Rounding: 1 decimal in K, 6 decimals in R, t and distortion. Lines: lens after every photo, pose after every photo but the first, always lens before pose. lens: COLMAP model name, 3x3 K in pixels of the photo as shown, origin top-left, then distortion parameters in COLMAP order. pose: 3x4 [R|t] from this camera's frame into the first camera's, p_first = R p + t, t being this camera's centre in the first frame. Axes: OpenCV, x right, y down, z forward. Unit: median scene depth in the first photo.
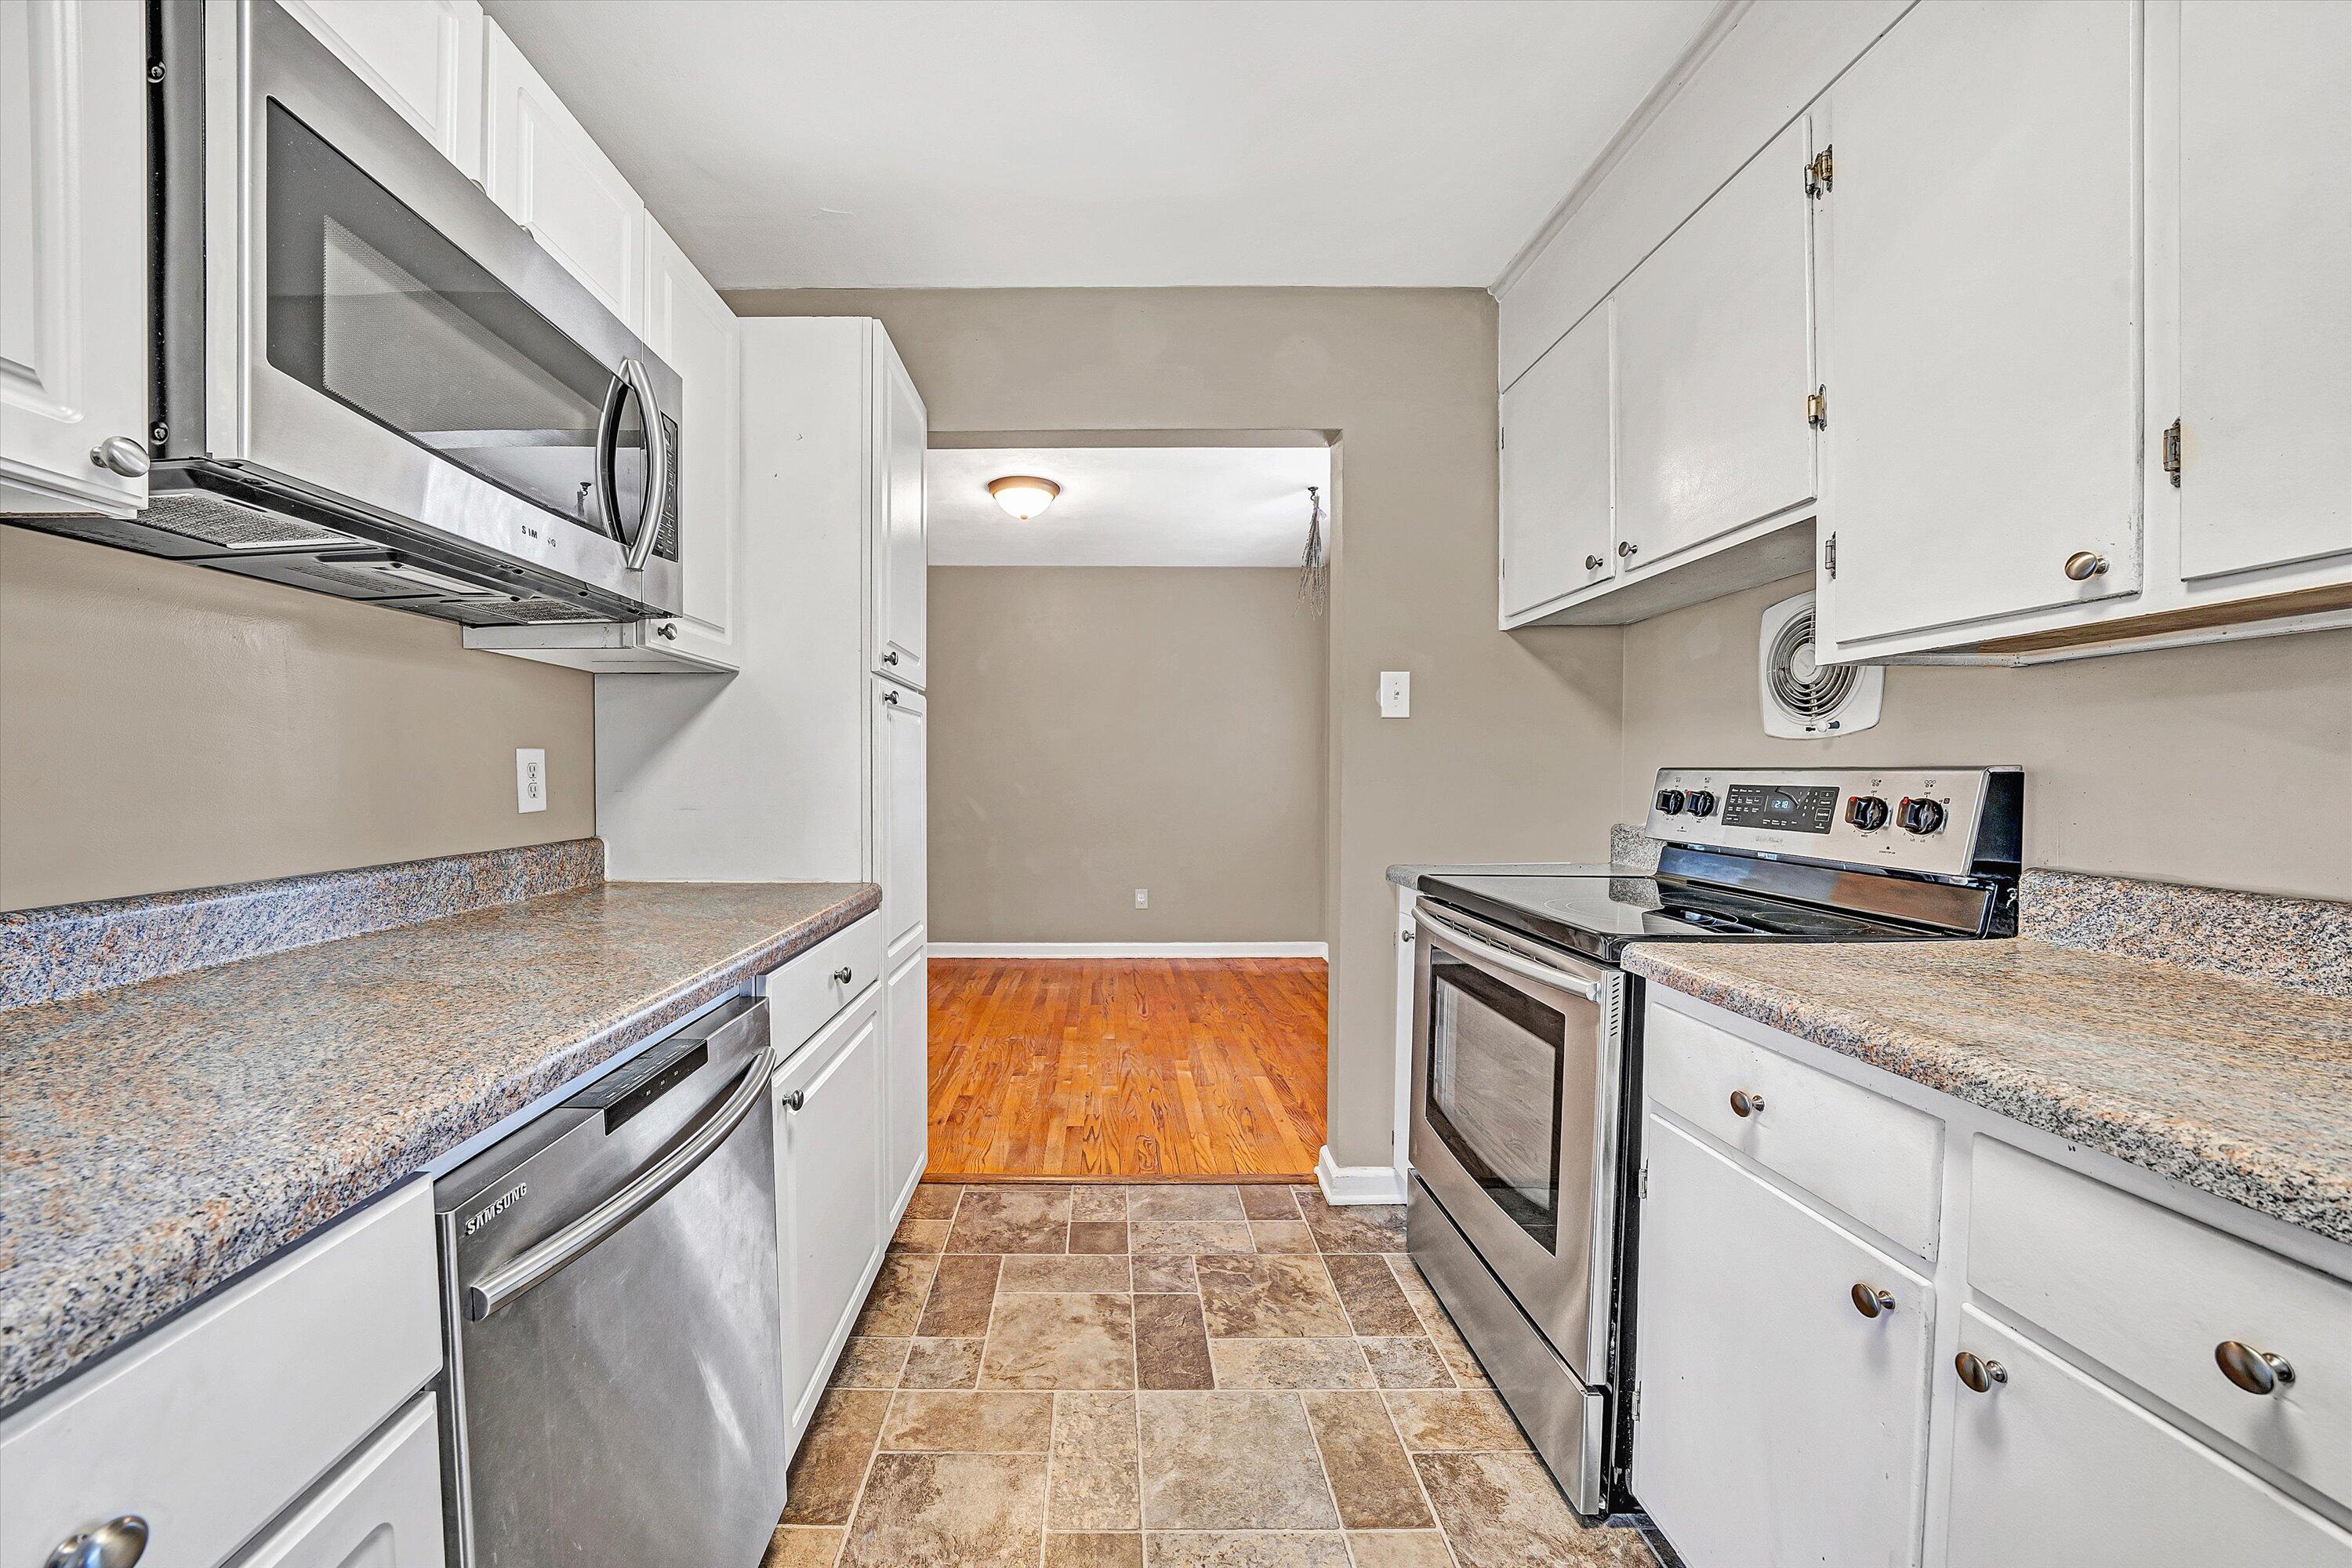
lens RADIAL K [[892.2, 0, 1049.0], [0, 892.2, 794.5], [0, 0, 1]] dist [-0.020657, 0.000595]
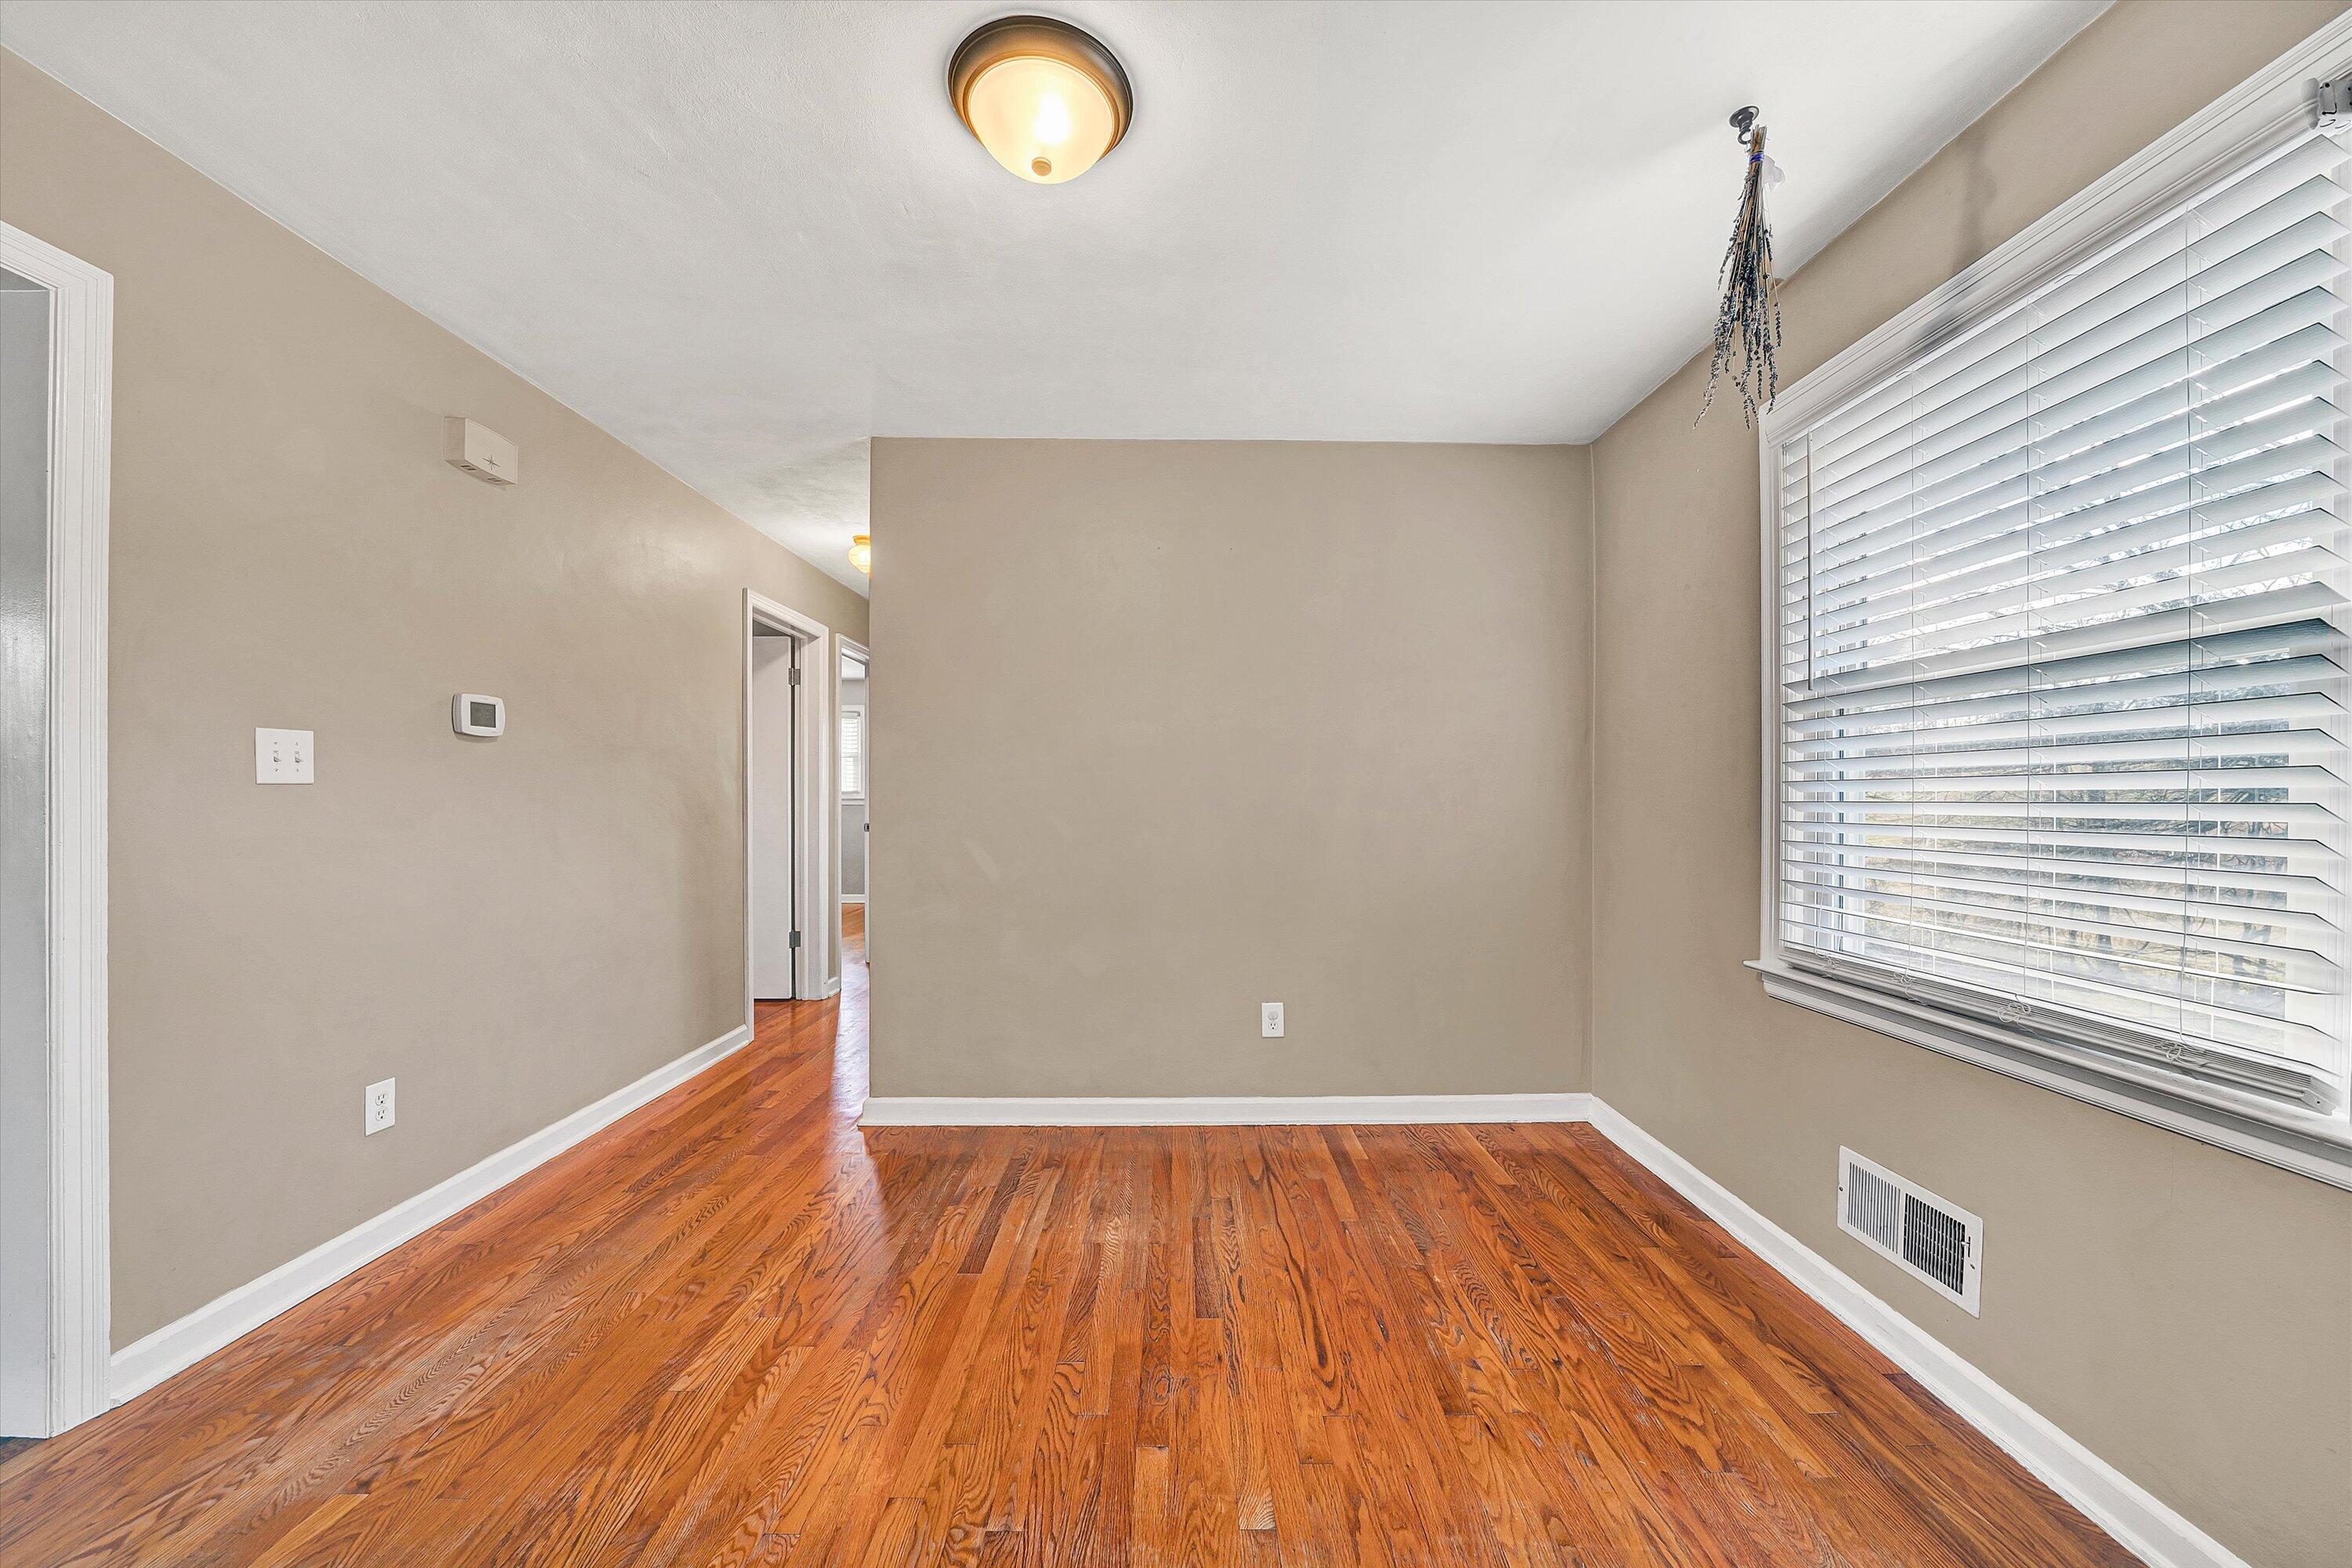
lens RADIAL K [[892.2, 0, 1186.8], [0, 892.2, 784.4], [0, 0, 1]] dist [-0.020657, 0.000595]
pose [[0.996235, 0.008032, 0.086320, 0.004692], [-0.005561, 0.999569, -0.028828, -0.047061], [-0.086514, 0.028240, 0.995850, 1.582150]]
